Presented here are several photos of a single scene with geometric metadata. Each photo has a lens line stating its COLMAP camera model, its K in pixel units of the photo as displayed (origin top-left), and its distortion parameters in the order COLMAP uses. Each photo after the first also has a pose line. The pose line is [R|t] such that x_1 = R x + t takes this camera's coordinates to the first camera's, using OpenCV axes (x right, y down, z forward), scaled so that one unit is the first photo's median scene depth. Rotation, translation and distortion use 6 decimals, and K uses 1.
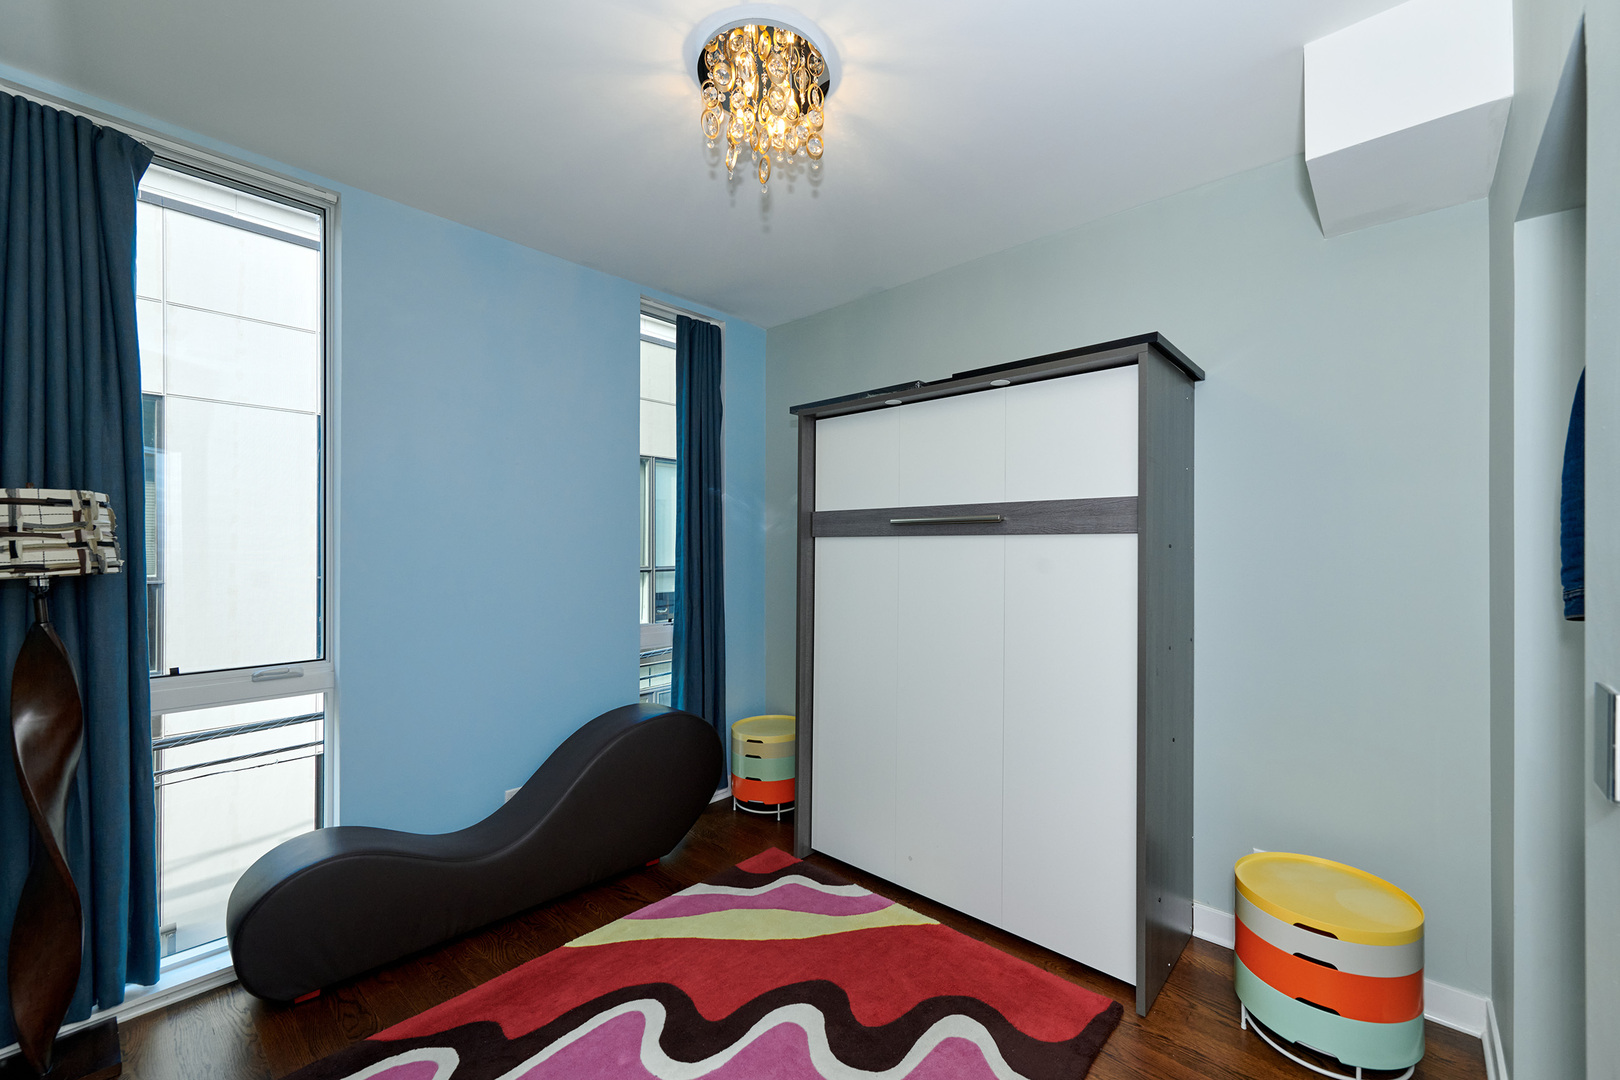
lens RADIAL K [[655.1, 0, 812.1], [0, 655.1, 551.6], [0, 0, 1]] dist [0.001002, -0.000606]
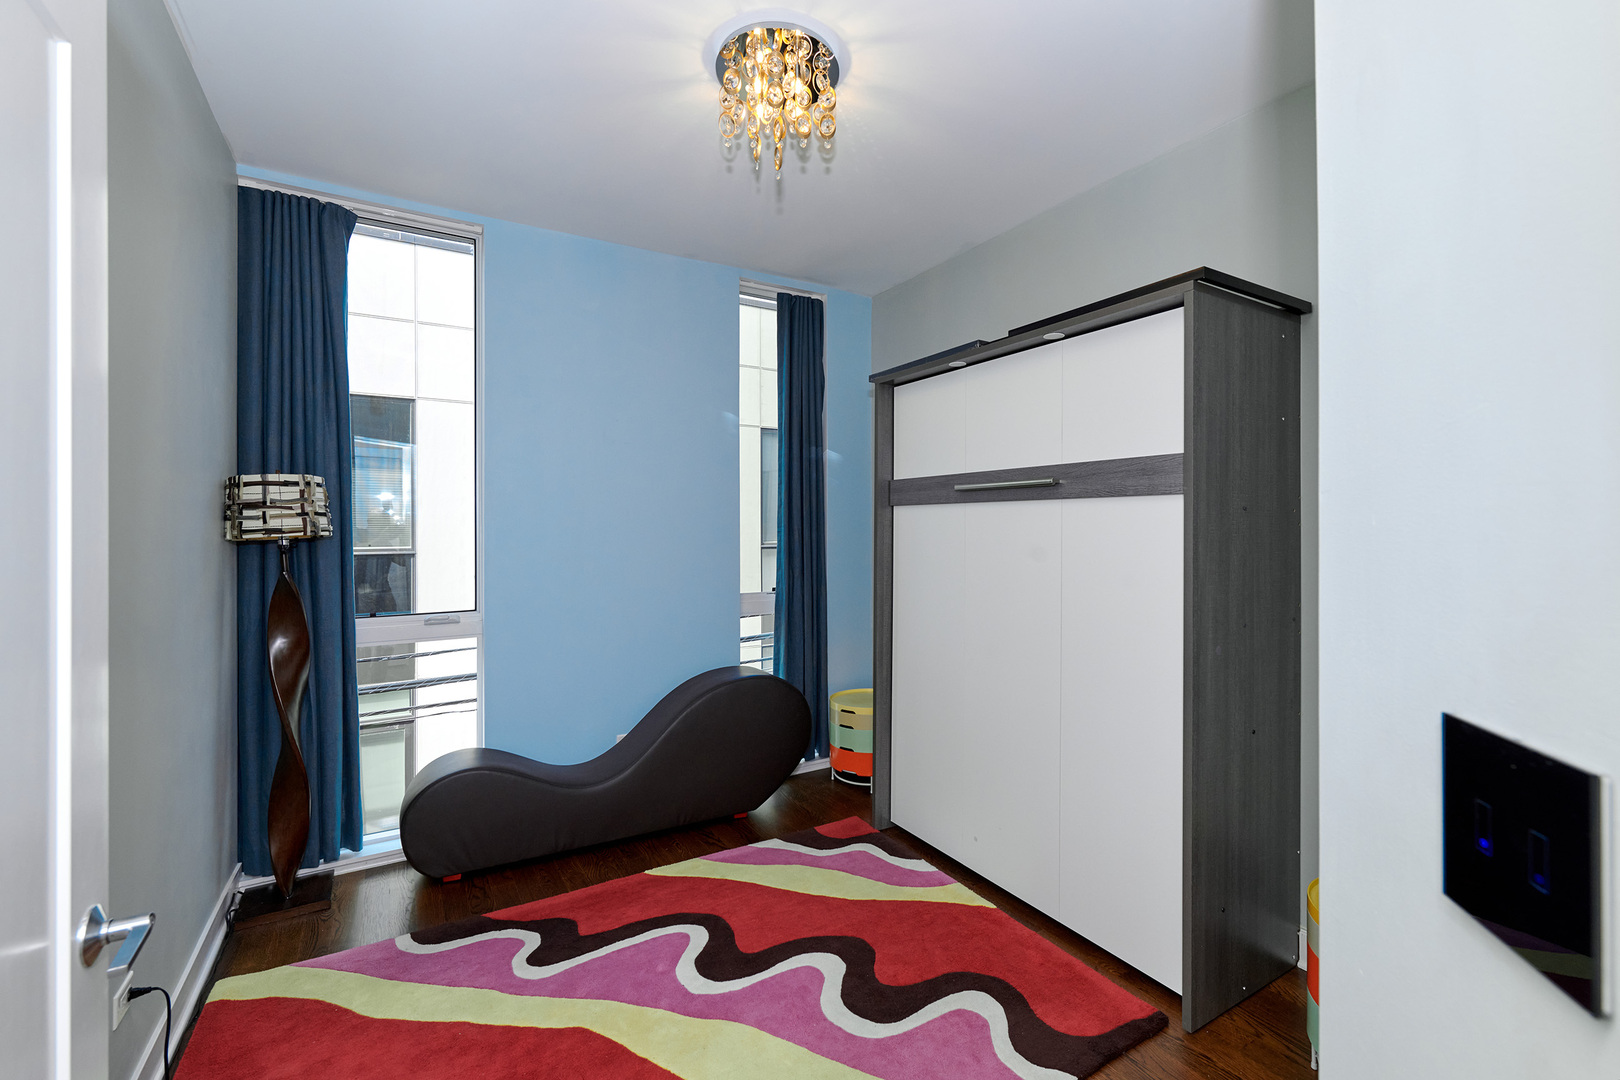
lens RADIAL K [[705.0, 0, 810.4], [0, 705.0, 531.8], [0, 0, 1]] dist [-0.006612, 0.000588]
pose [[0.953835, -0.000366, -0.300332, 0.276571], [0.000668, 0.999999, 0.000902, 0.021325], [0.300331, -0.001061, 0.953834, -0.065478]]
